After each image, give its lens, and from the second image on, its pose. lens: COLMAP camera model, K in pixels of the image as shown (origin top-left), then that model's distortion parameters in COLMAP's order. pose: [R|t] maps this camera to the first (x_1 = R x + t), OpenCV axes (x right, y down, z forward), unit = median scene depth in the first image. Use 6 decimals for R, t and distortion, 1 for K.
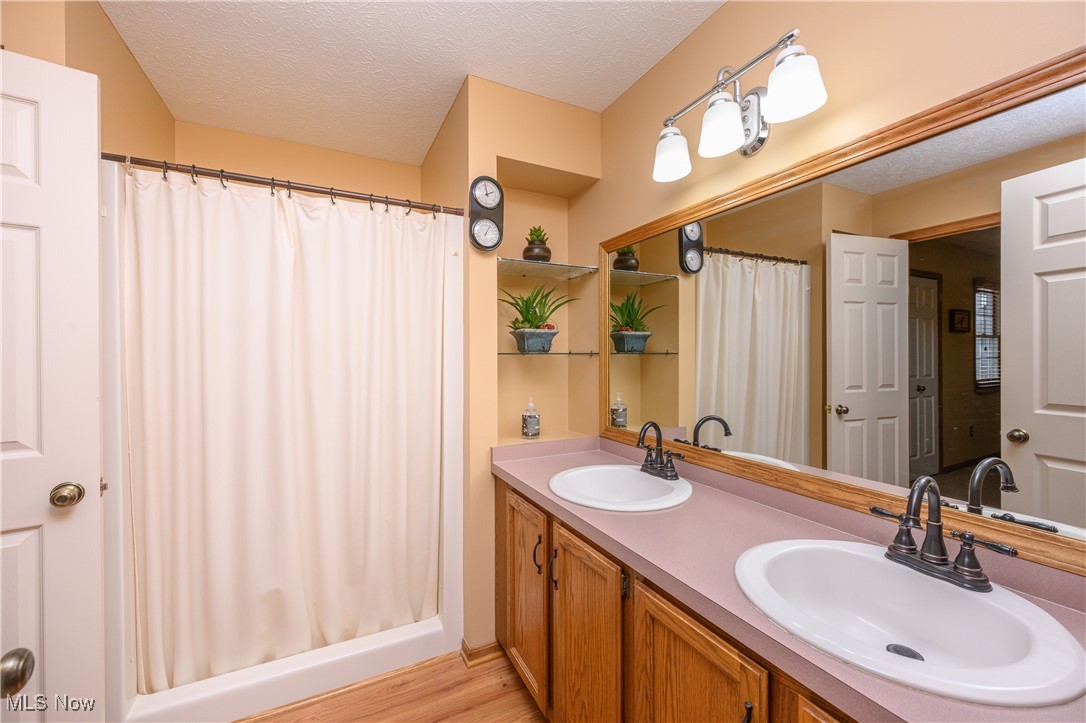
lens RADIAL K [[429.3, 0, 538.6], [0, 429.3, 358.8], [0, 0, 1]] dist [-0.001016, -0.000285]
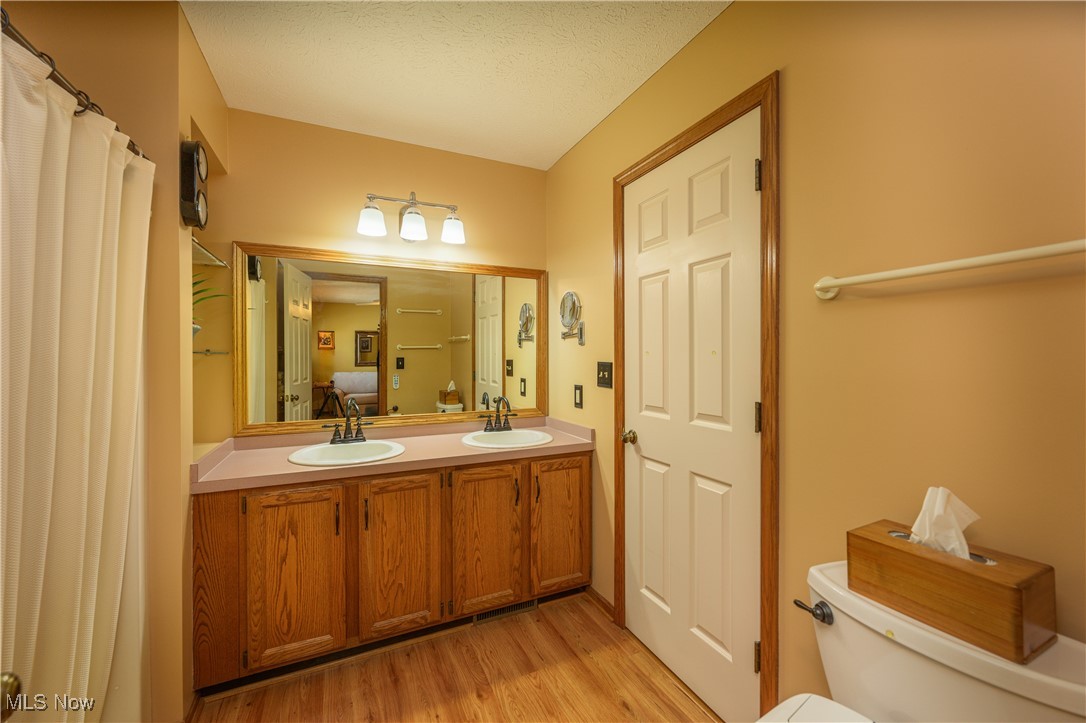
lens RADIAL K [[429.3, 0, 538.6], [0, 429.3, 358.8], [0, 0, 1]] dist [-0.001016, -0.000285]
pose [[0.032264, -0.002201, 0.999477, -1.435961], [0.008766, 0.999960, 0.001919, 0.007543], [-0.999441, 0.008699, 0.032282, 0.466381]]
